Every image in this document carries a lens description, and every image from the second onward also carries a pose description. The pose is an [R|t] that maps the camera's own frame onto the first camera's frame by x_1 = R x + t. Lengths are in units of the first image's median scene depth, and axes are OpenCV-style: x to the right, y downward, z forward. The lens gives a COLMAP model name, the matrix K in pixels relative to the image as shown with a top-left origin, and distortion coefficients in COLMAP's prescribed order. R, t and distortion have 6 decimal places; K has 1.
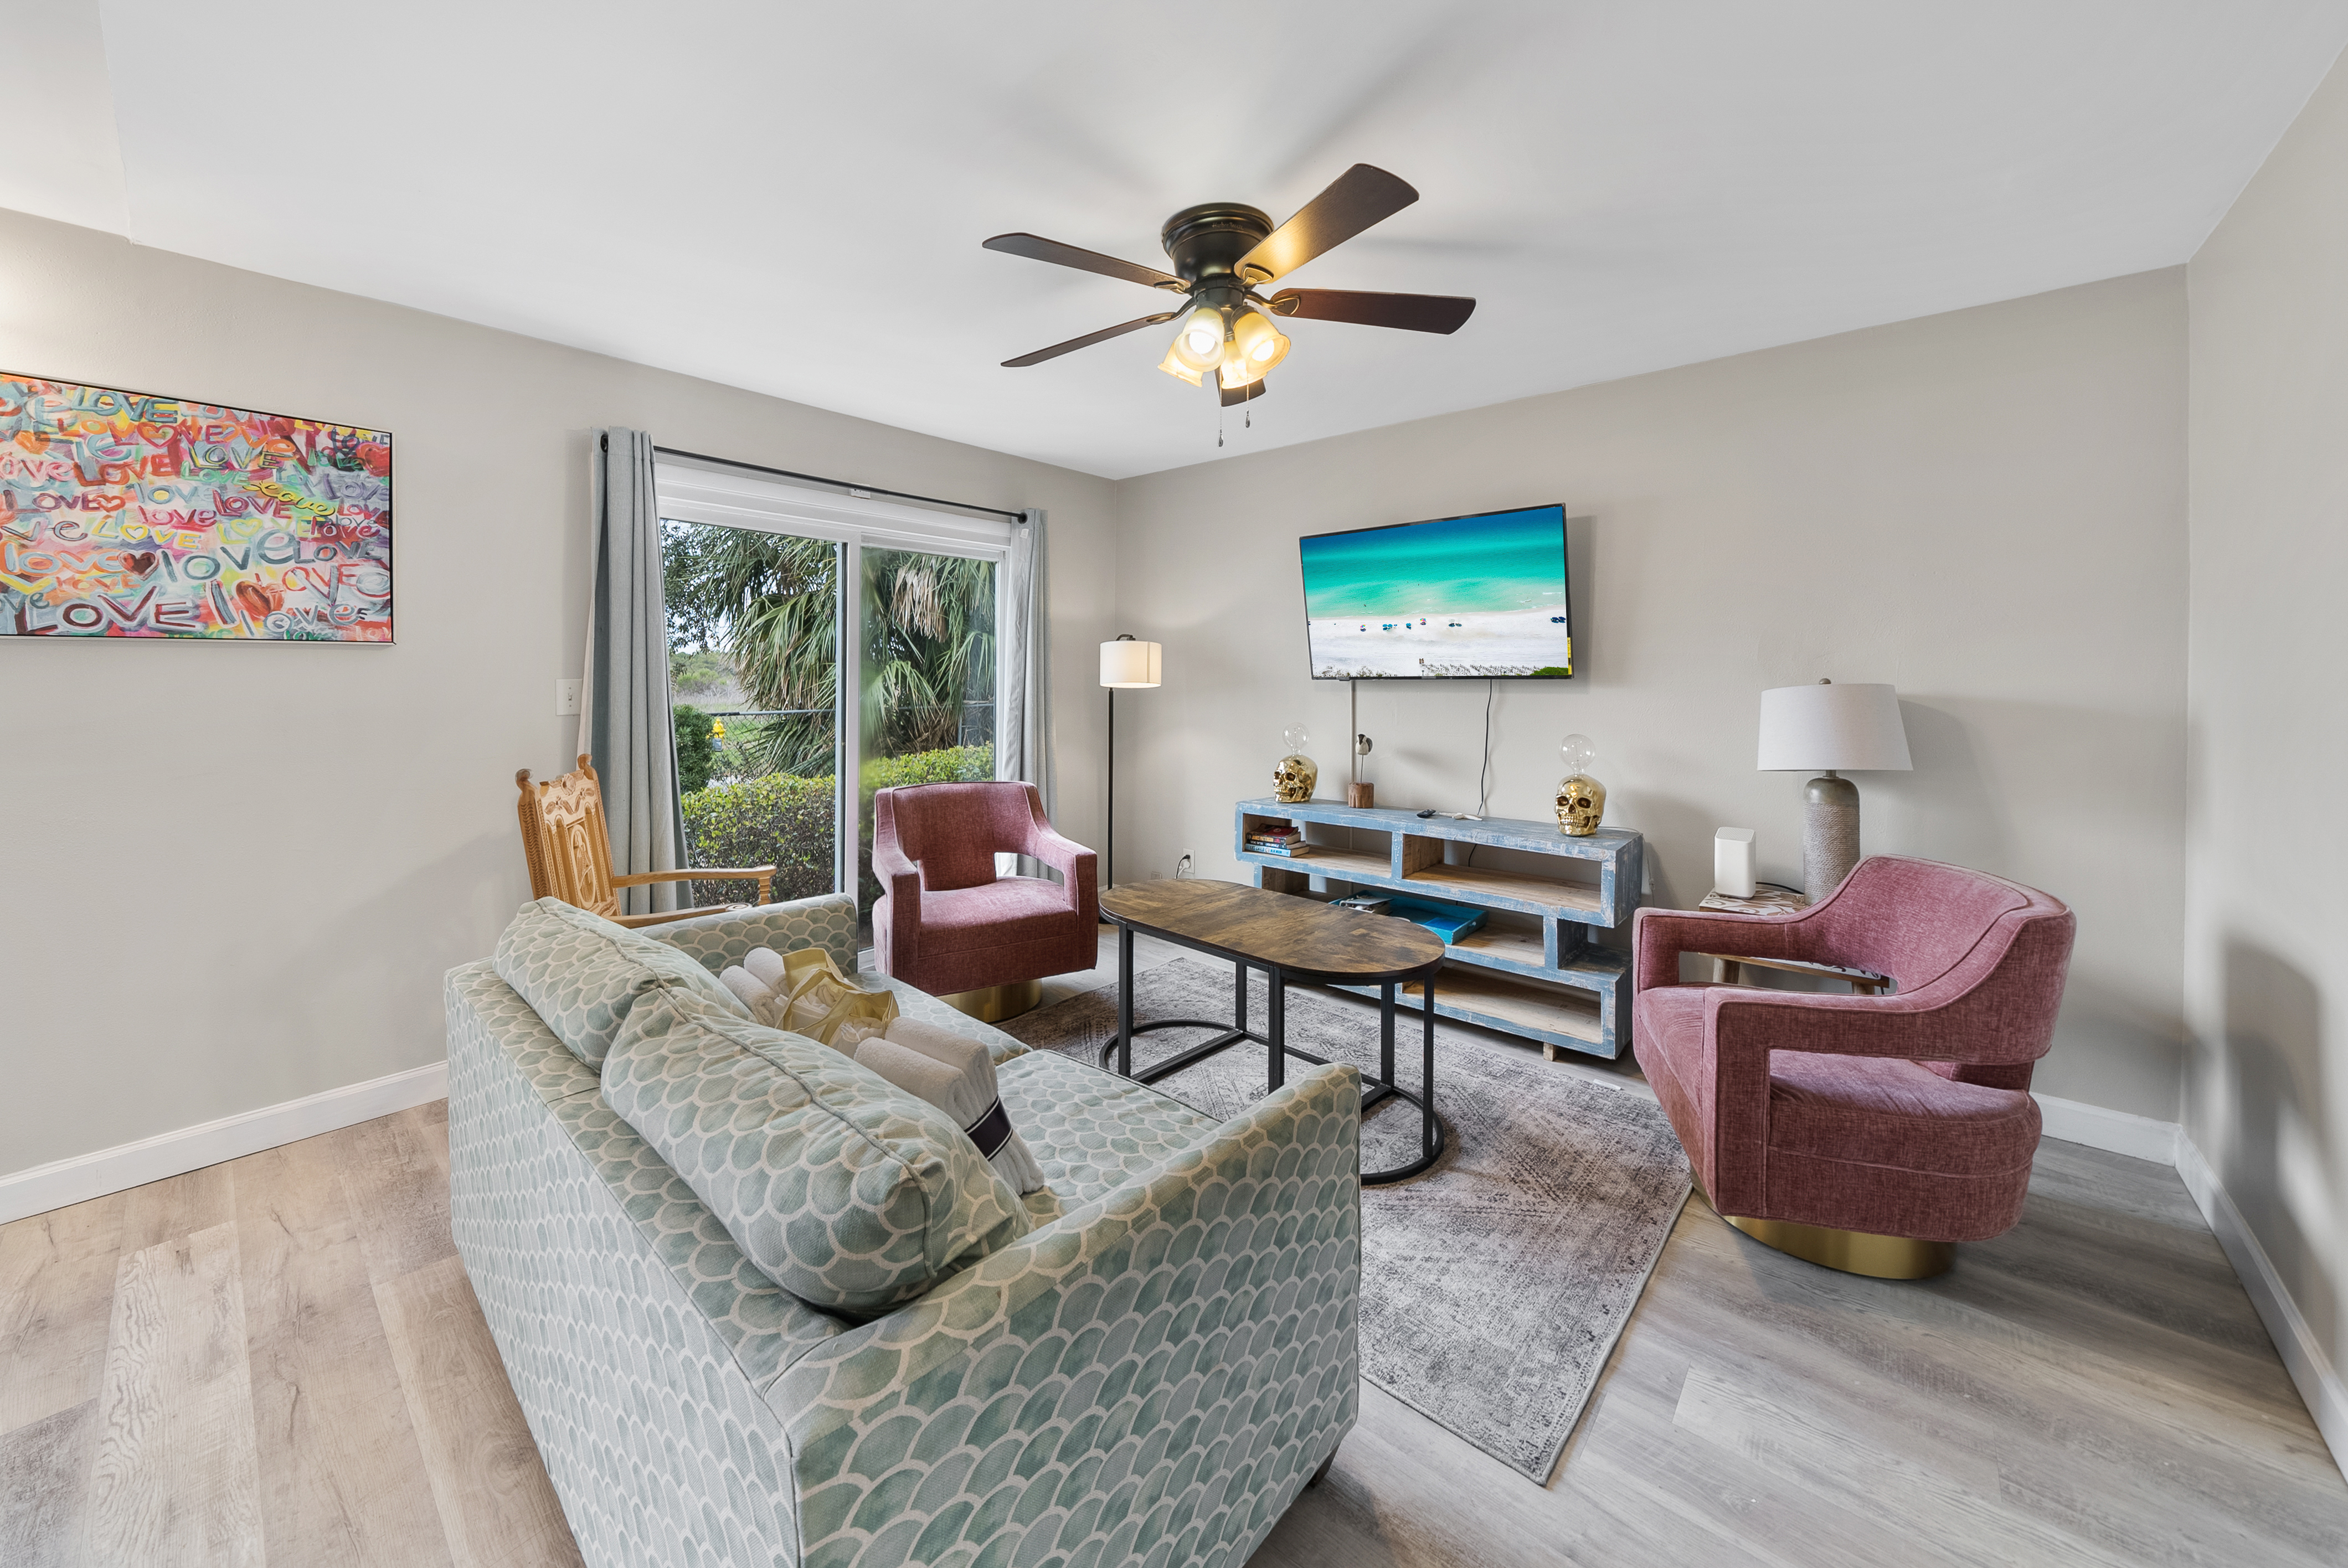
lens RADIAL K [[853.7, 0, 1172.6], [0, 853.7, 677.1], [0, 0, 1]] dist [-0.005144, -0.000098]
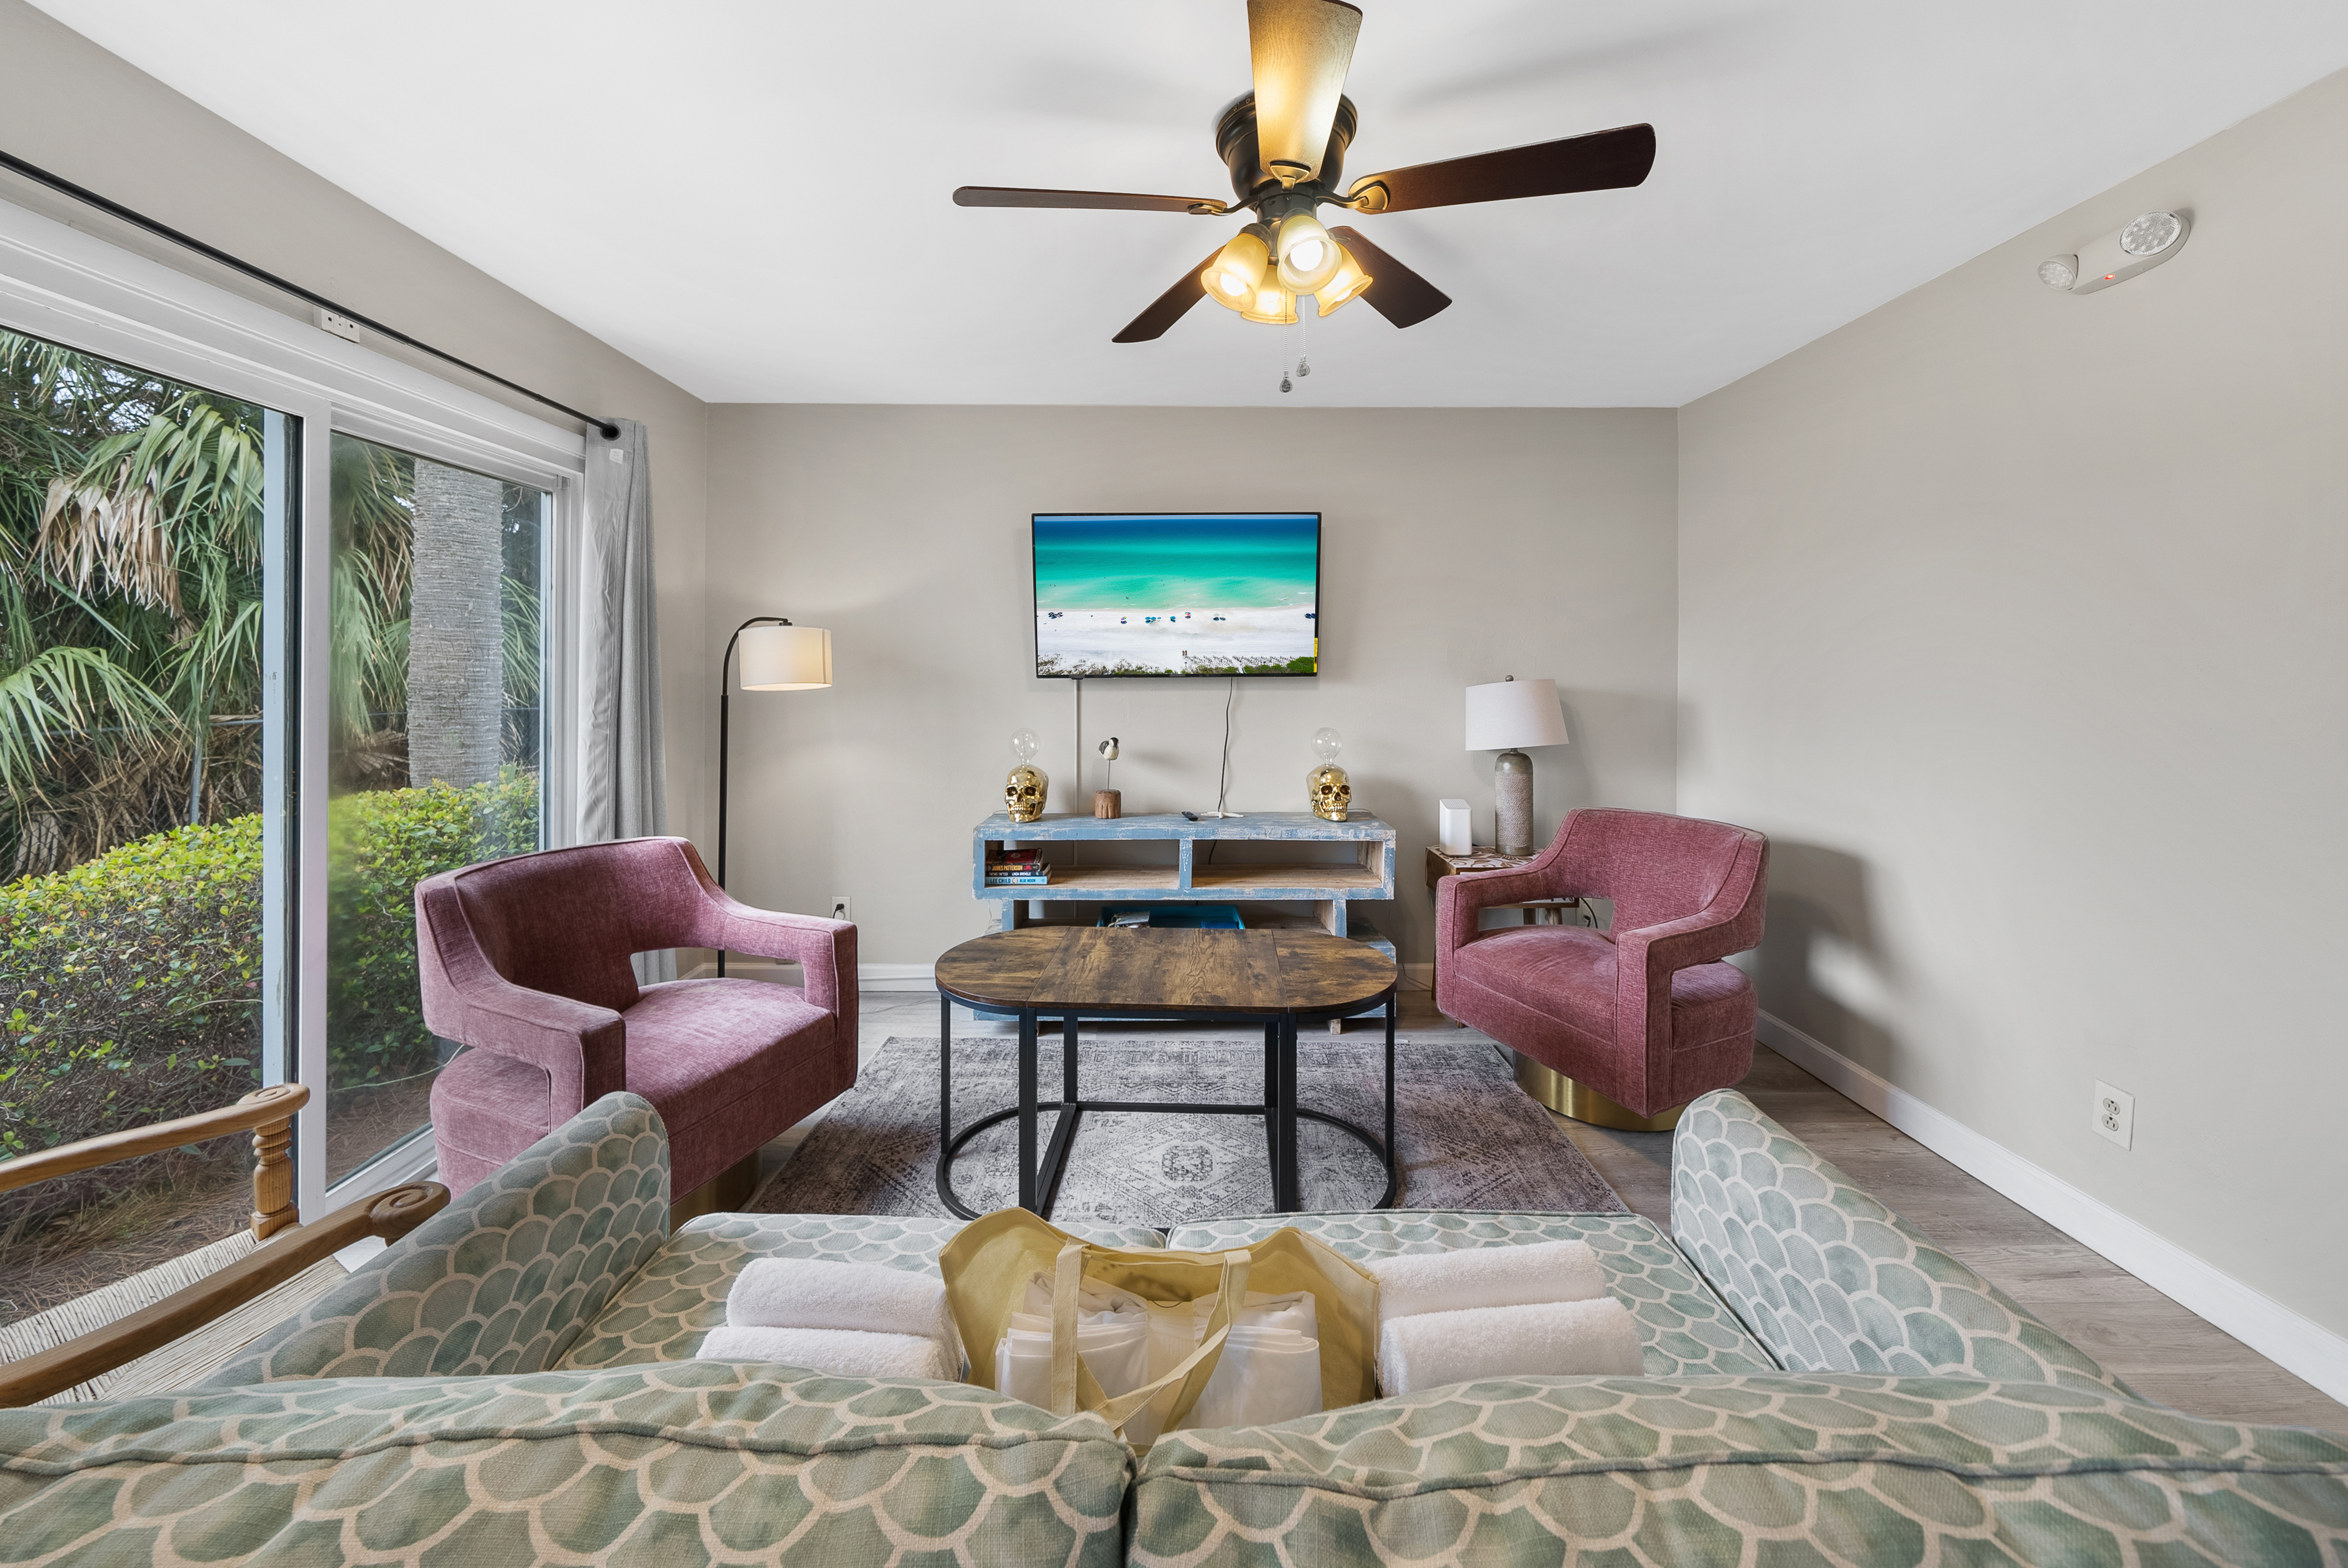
lens RADIAL K [[853.7, 0, 1169.0], [0, 853.7, 677.2], [0, 0, 1]] dist [-0.005144, -0.000098]
pose [[0.751633, -0.005598, 0.659558, -0.358897], [0.003109, 0.999983, 0.004945, -0.001524], [-0.659574, -0.001667, 0.751638, 0.293588]]
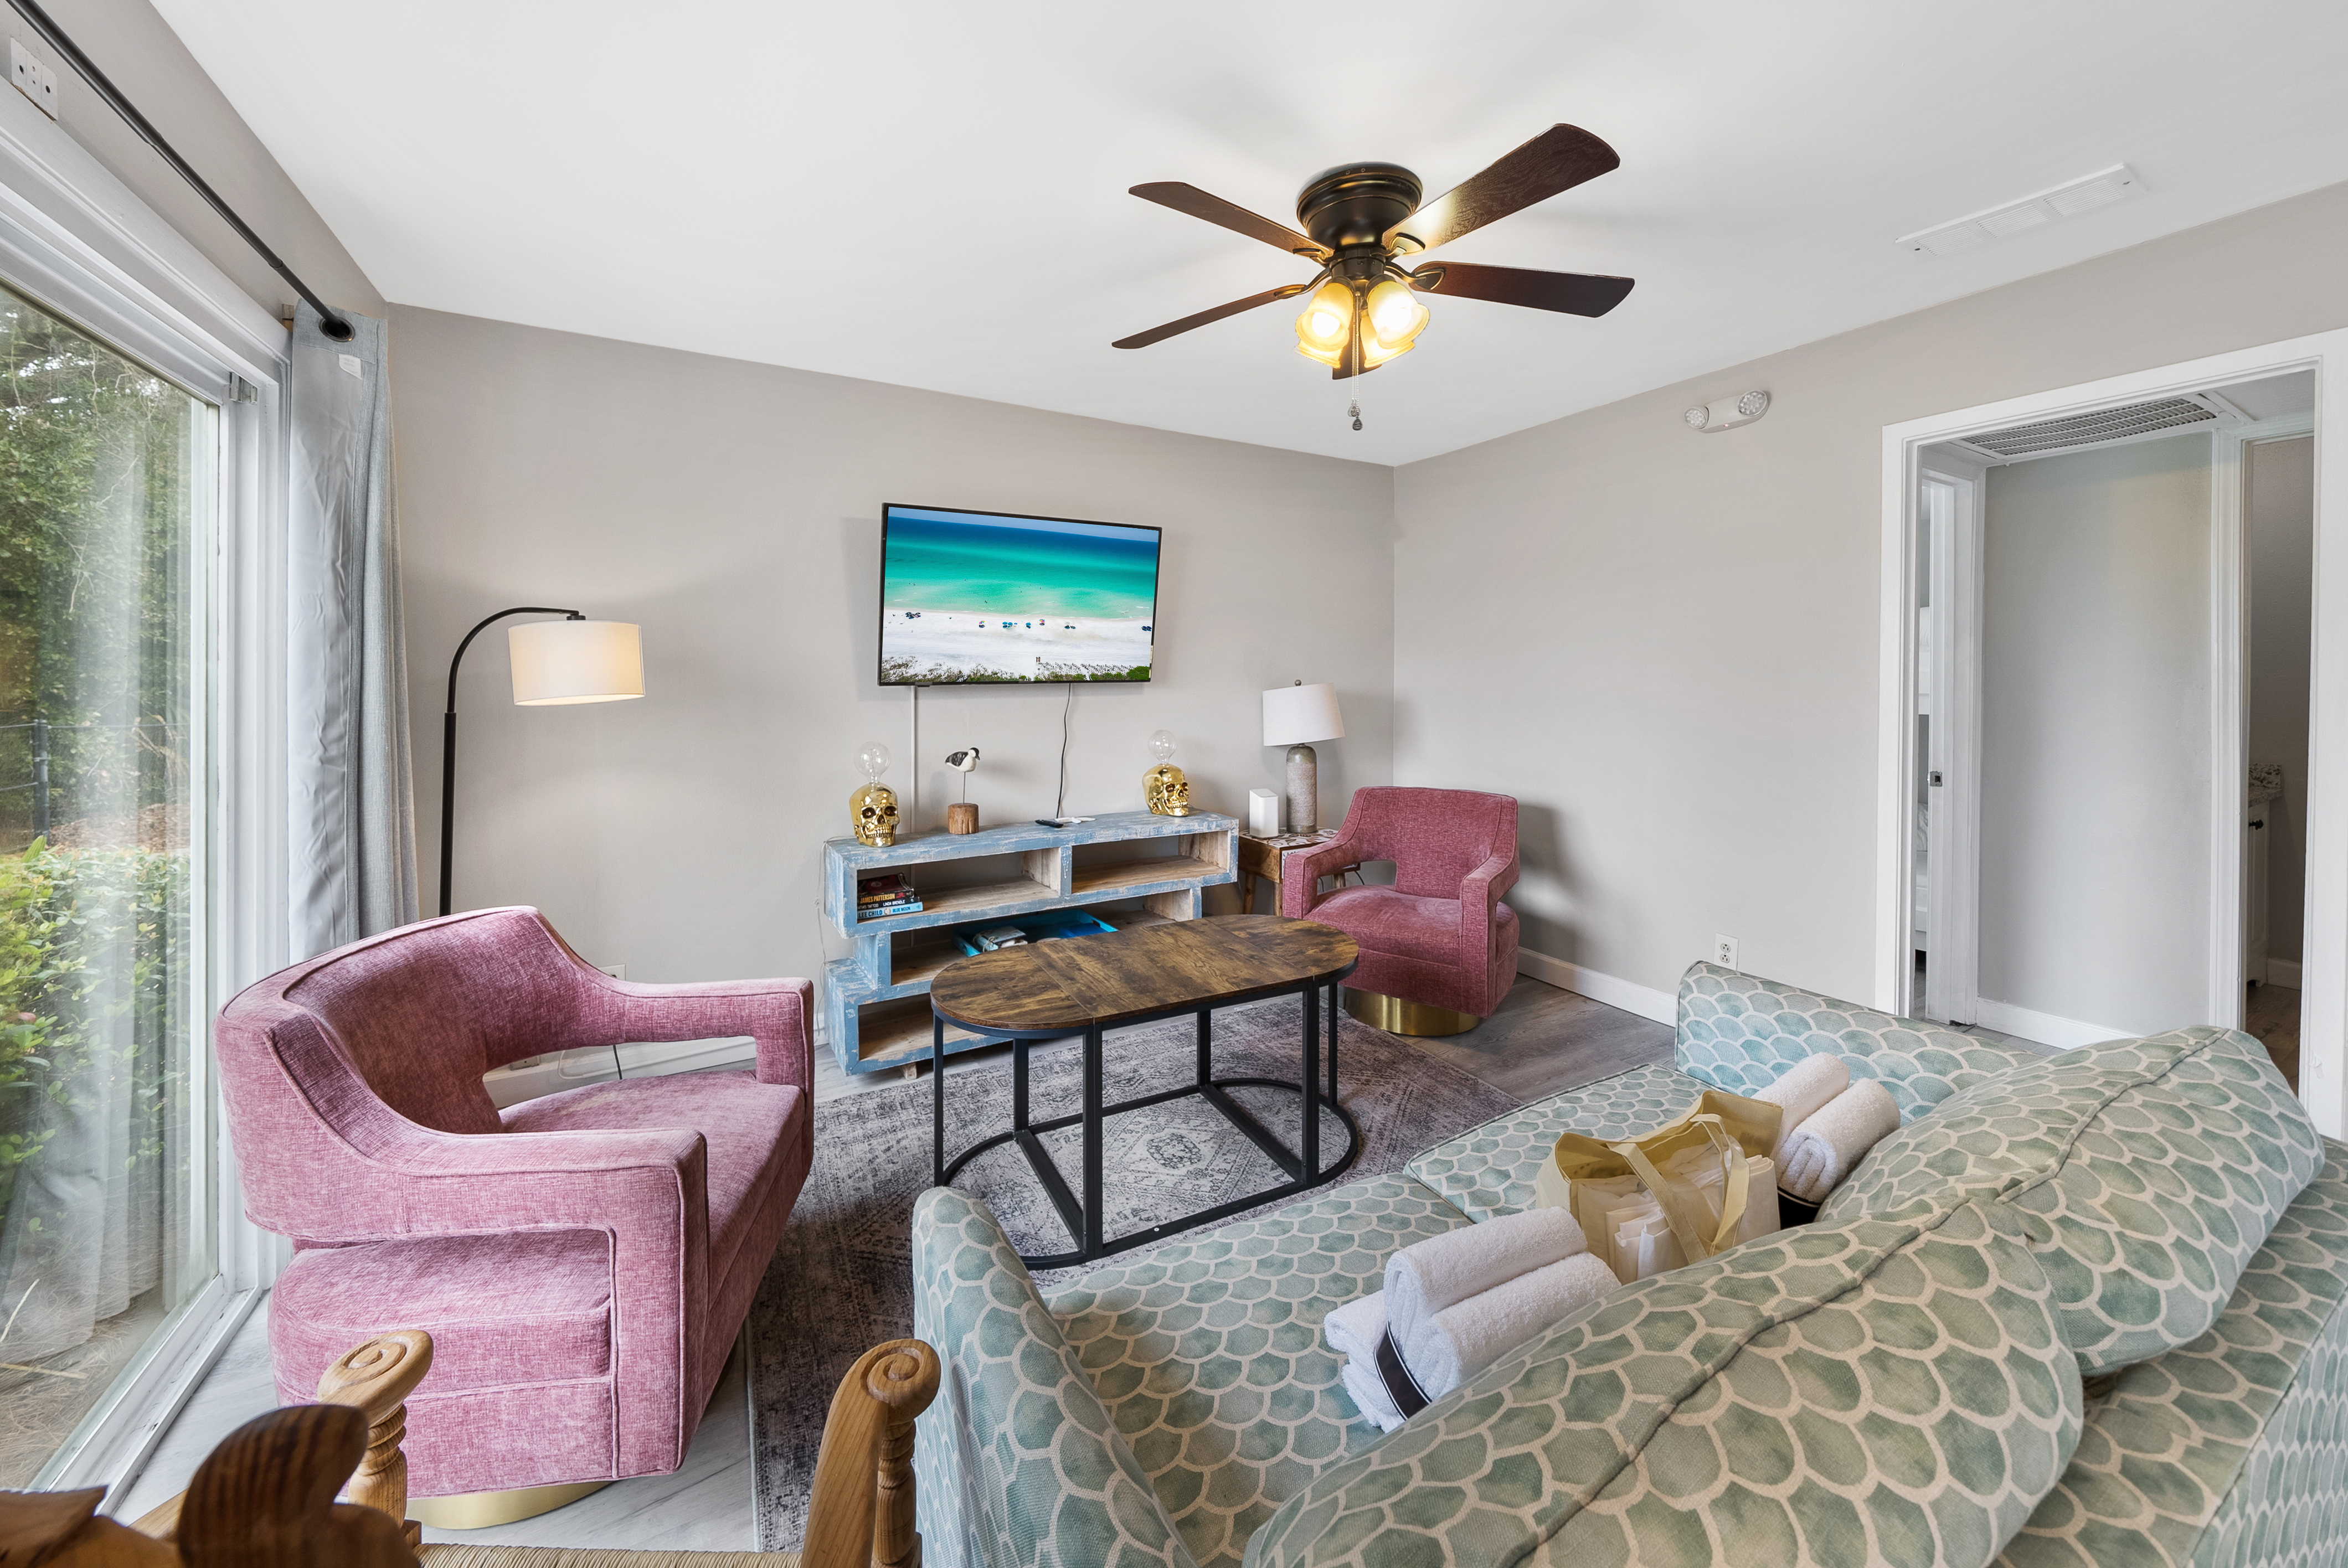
lens RADIAL K [[853.7, 0, 1162.7], [0, 853.7, 685.8], [0, 0, 1]] dist [-0.005144, -0.000098]
pose [[0.333994, -0.011360, 0.942507, -0.566914], [0.008015, 0.999925, 0.009212, -0.002054], [-0.942541, 0.004477, 0.334061, 0.567344]]
